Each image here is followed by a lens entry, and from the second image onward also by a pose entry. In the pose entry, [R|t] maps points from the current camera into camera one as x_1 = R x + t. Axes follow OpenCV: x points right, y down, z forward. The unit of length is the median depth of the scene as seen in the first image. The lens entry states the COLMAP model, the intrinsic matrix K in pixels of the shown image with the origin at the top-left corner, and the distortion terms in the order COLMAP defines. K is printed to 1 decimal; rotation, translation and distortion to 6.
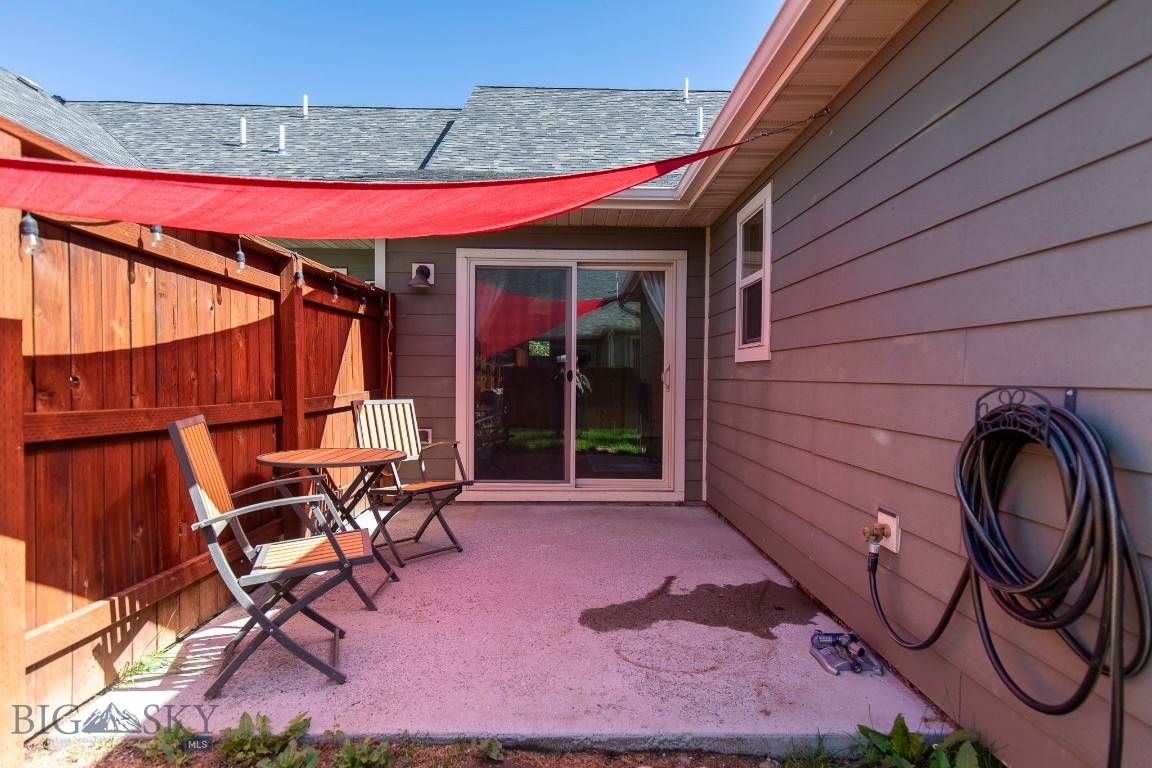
lens RADIAL K [[646.6, 0, 572.9], [0, 646.6, 388.1], [0, 0, 1]] dist [0.018992, -0.001695]
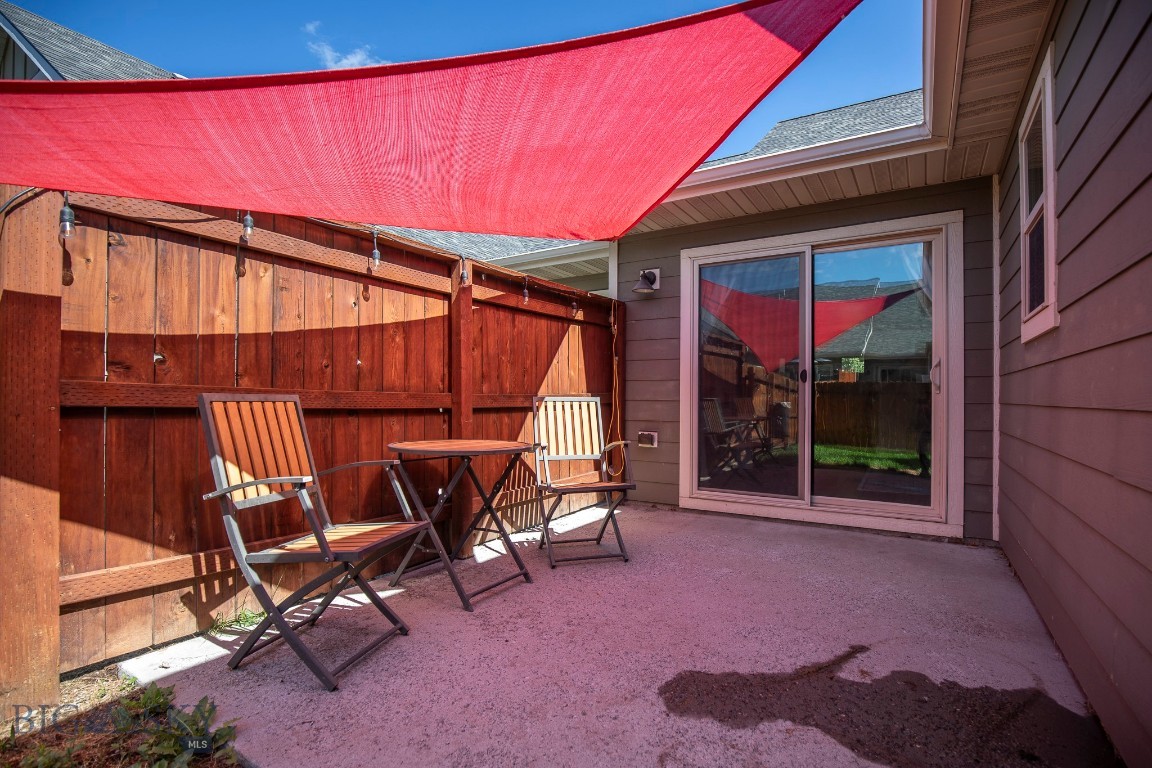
lens RADIAL K [[540.7, 0, 580.7], [0, 540.7, 395.3], [0, 0, 1]] dist [-0.026365, 0.001028]
pose [[0.840410, -0.006385, -0.541914, 0.227311], [-0.008024, 0.999674, -0.024221, 0.044604], [0.541892, 0.024704, 0.840085, 0.387655]]
